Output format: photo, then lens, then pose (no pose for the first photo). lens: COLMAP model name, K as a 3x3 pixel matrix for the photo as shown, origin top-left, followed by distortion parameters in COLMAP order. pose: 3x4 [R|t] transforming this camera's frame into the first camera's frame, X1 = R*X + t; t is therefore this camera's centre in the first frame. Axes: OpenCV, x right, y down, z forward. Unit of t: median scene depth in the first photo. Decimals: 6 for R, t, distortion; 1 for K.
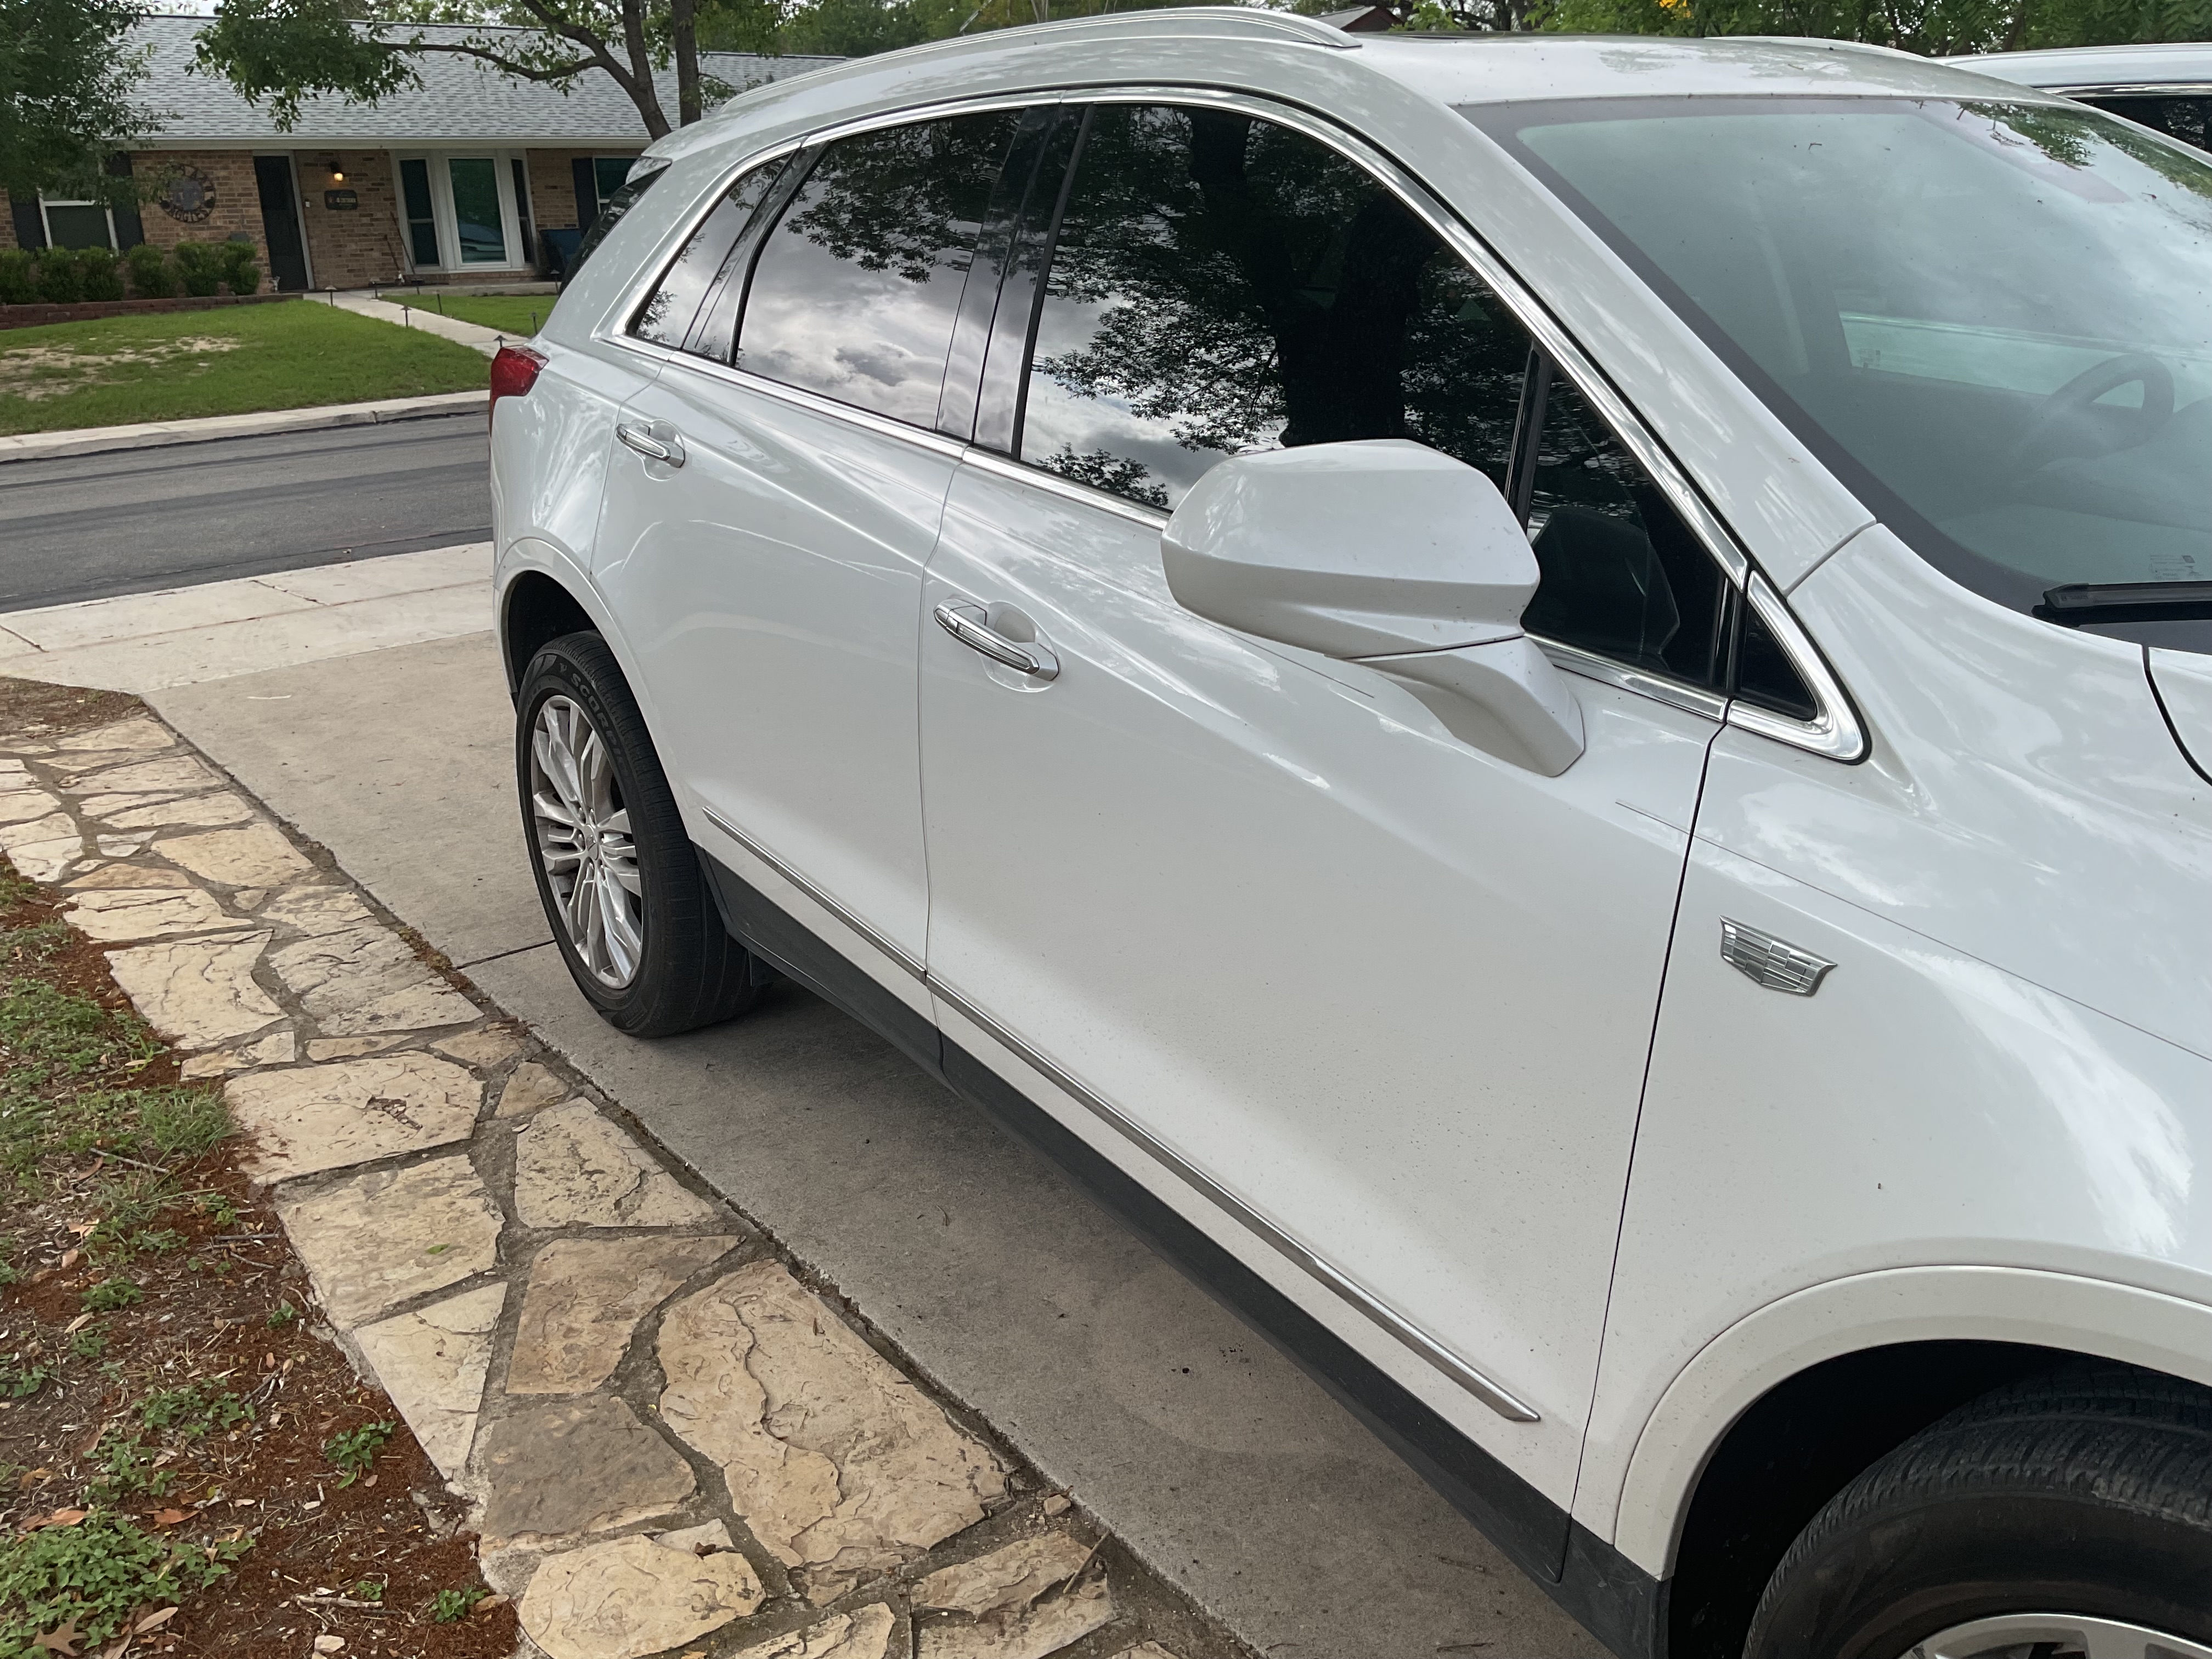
lens RADIAL K [[1812.6, 0, 1099.3], [0, 1812.6, 807.3], [0, 0, 1]] dist [-0.007373, -0.014393]
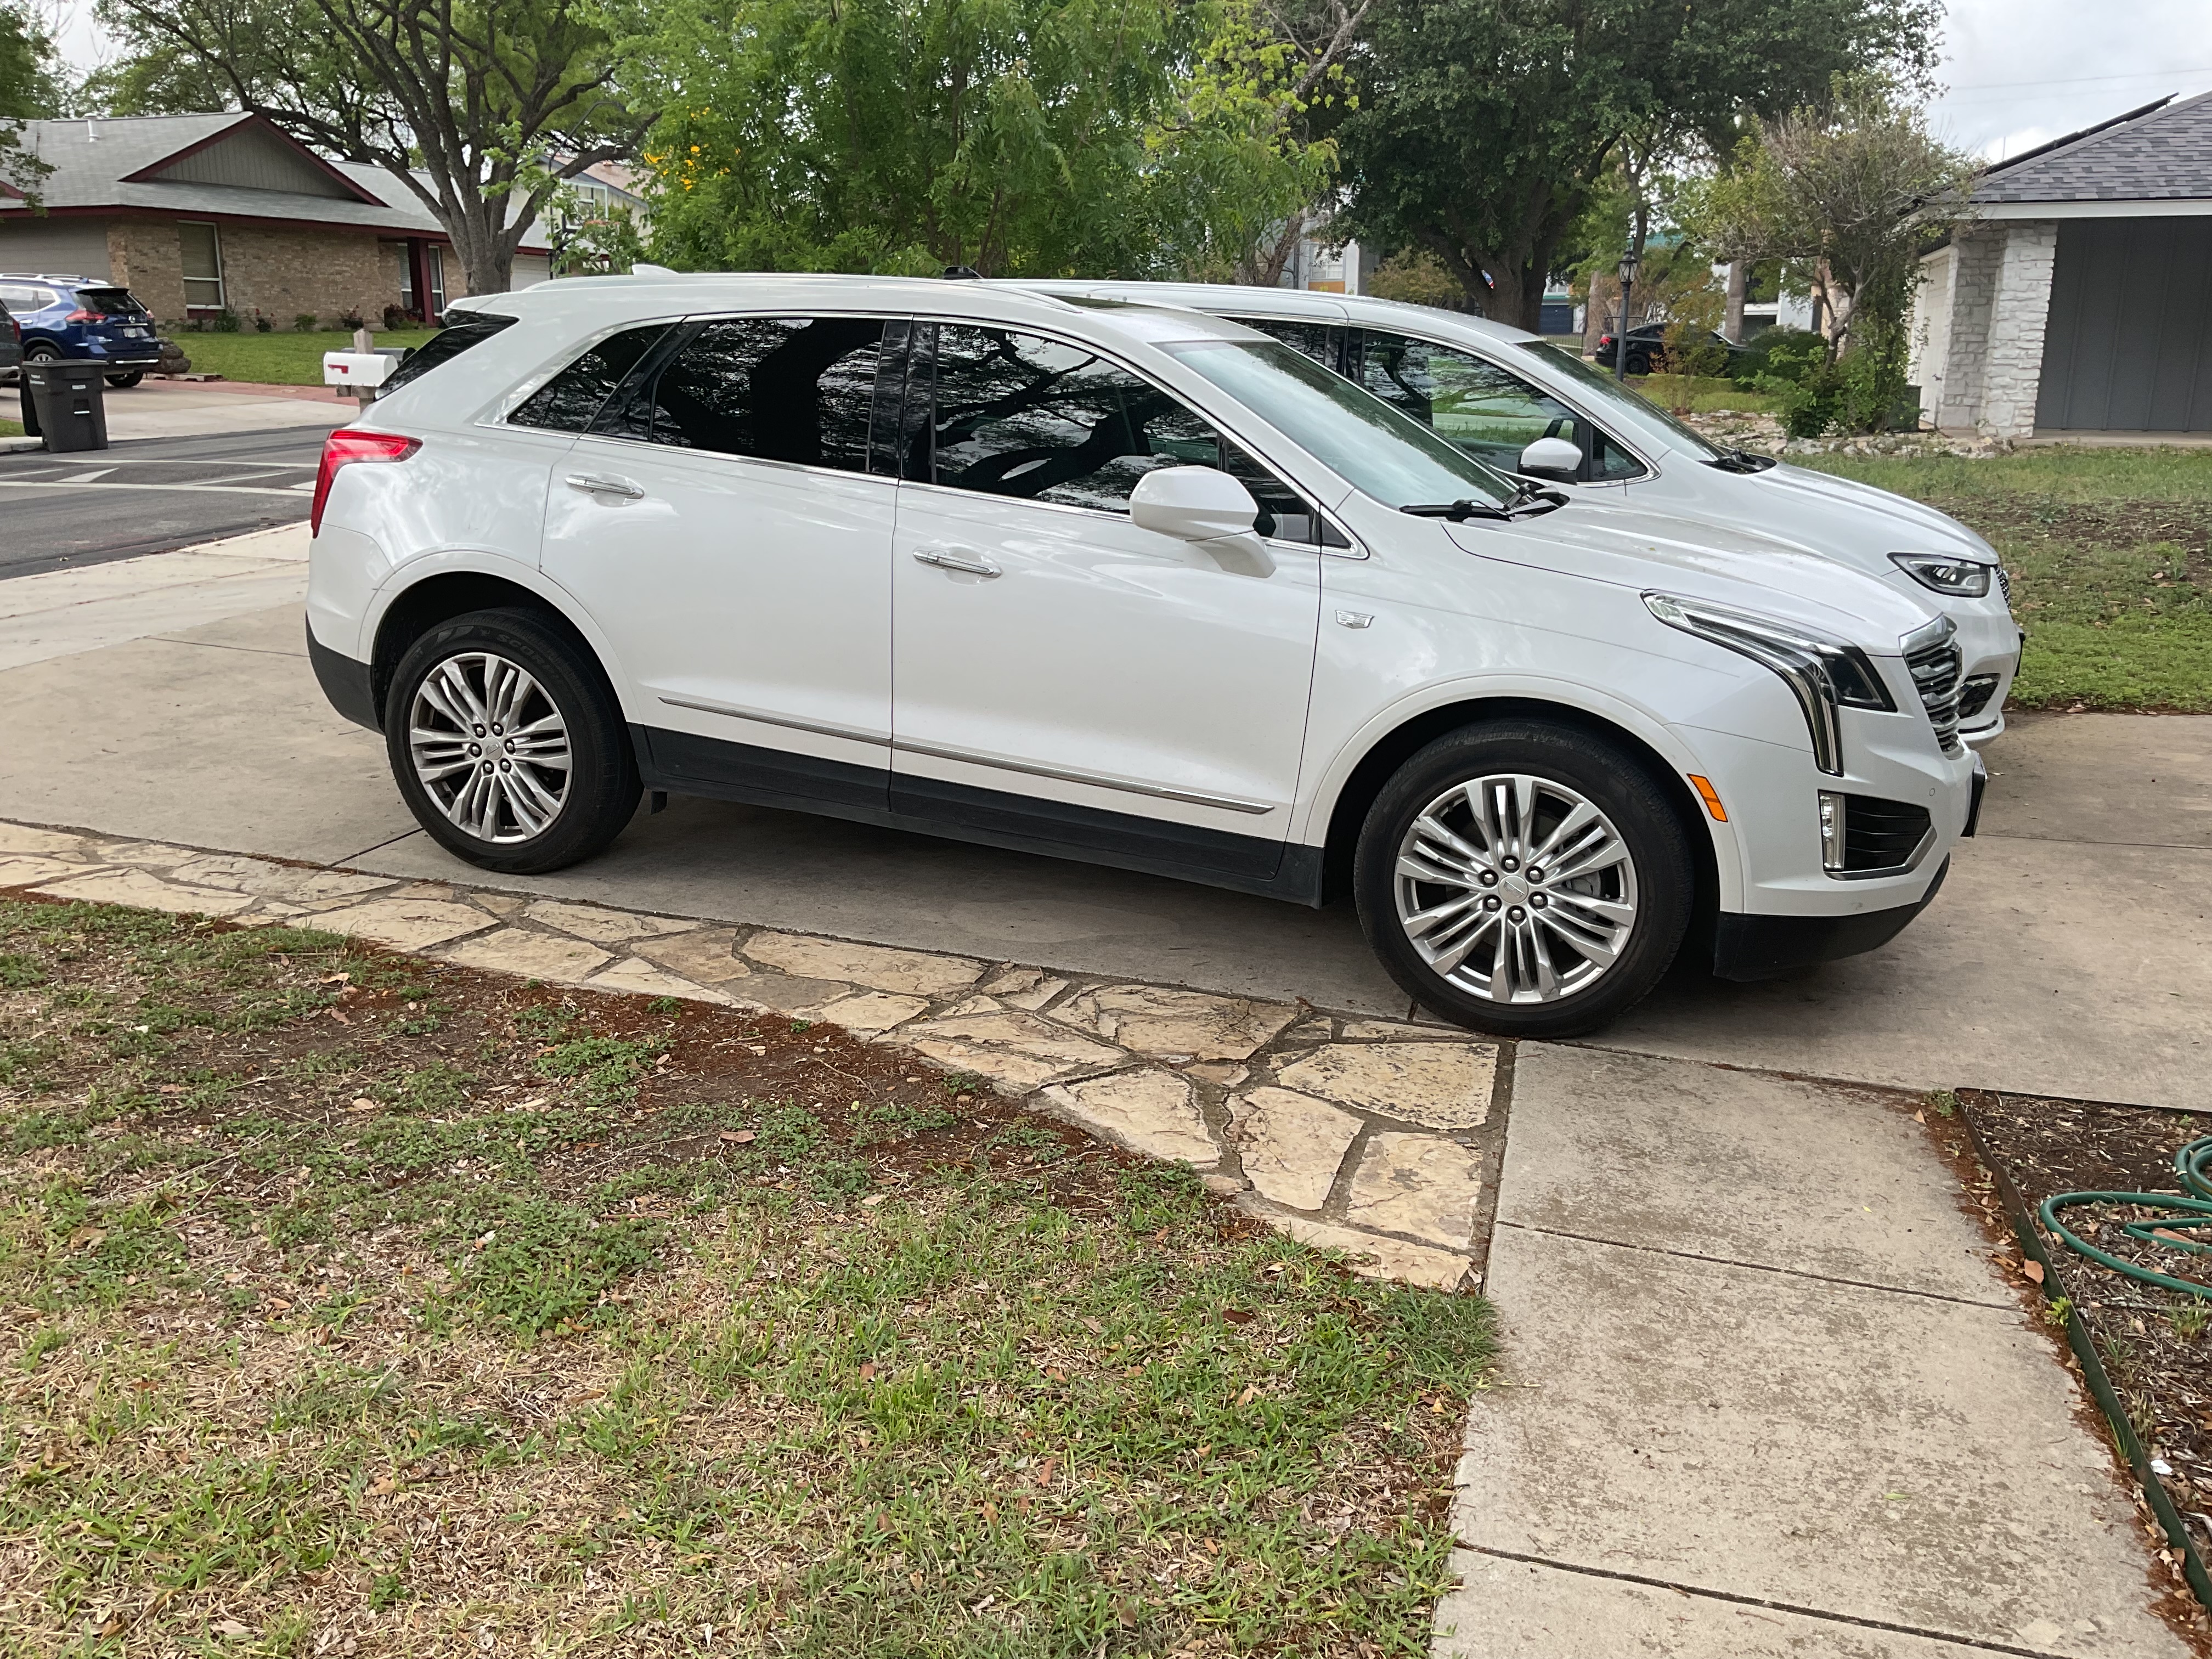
lens RADIAL K [[1812.6, 0, 1107.2], [0, 1812.6, 839.0], [0, 0, 1]] dist [-0.007373, -0.014393]
pose [[0.828614, -0.102996, 0.550265, -0.883638], [0.123519, 0.992342, -0.000259, 0.201743], [-0.546024, 0.068183, 0.834990, -0.705008]]
